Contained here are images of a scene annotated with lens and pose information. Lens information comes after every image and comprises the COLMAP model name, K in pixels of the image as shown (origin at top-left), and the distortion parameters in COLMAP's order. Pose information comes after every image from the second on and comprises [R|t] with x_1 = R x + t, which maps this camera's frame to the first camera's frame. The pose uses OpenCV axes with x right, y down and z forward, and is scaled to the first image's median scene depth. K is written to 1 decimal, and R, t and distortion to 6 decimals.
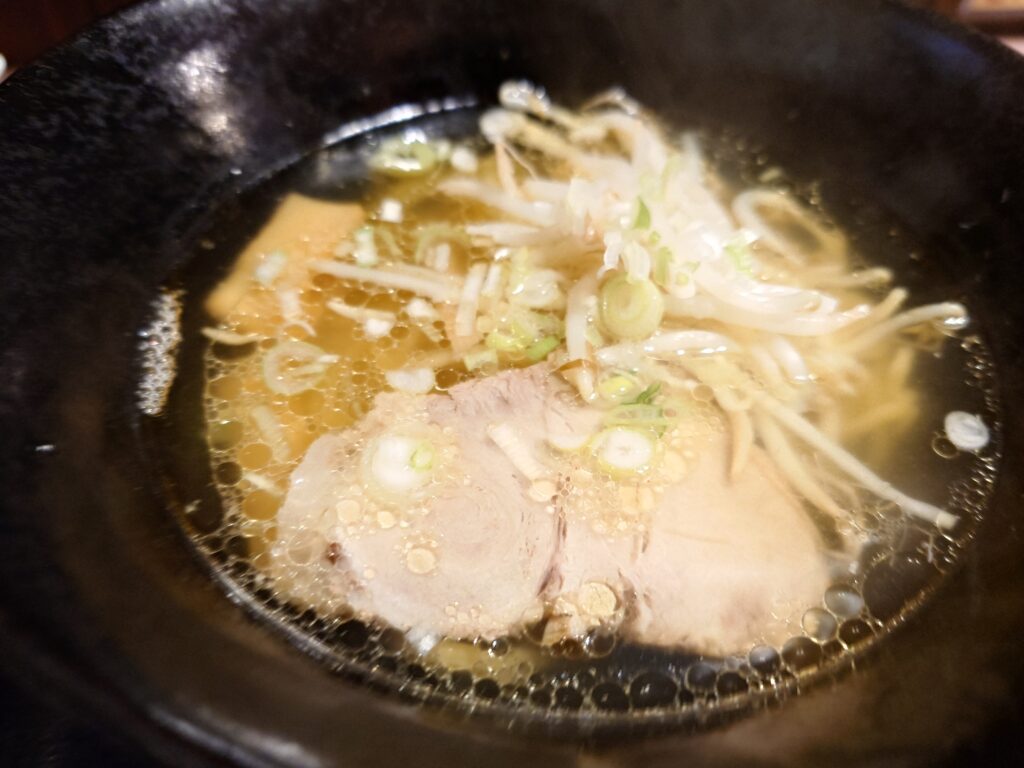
lens RADIAL K [[761.7, 0, 512.0], [0, 761.7, 384.0], [0, 0, 1]] dist [-0.003395, -0.000905]
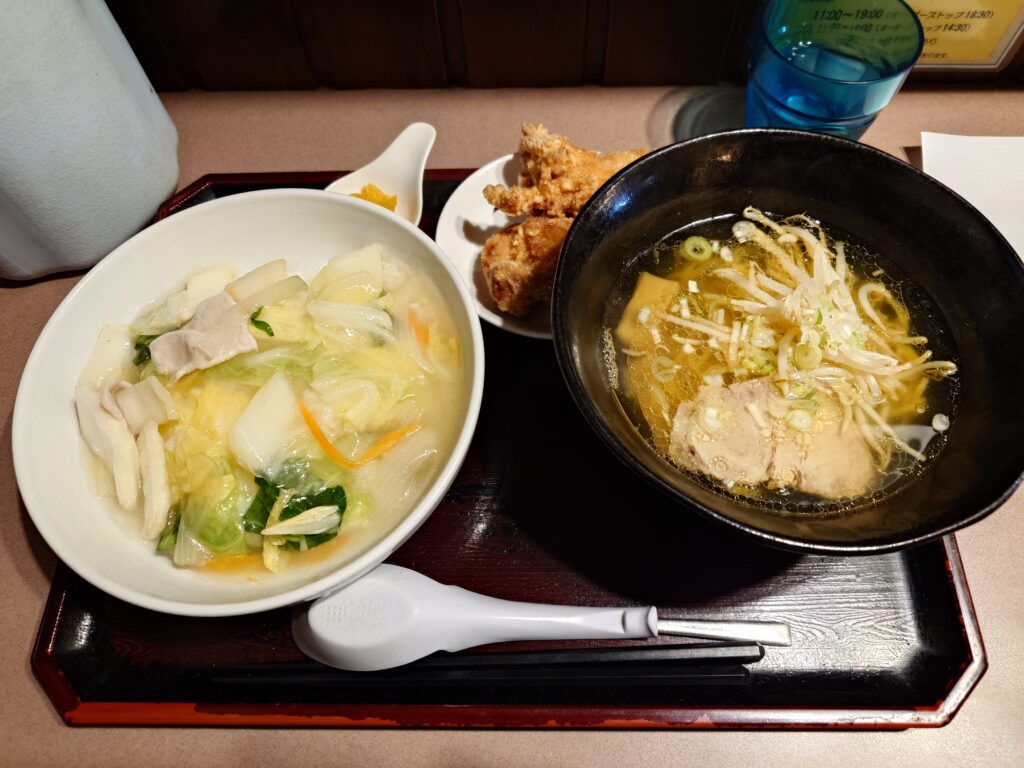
lens RADIAL K [[761.7, 0, 512.0], [0, 761.7, 384.0], [0, 0, 1]] dist [-0.003395, -0.000905]
pose [[0.993917, 0.087773, -0.066521, -0.596368], [-0.070055, 0.969930, 0.233083, -0.506737], [0.084979, -0.227005, 0.970179, -1.403275]]
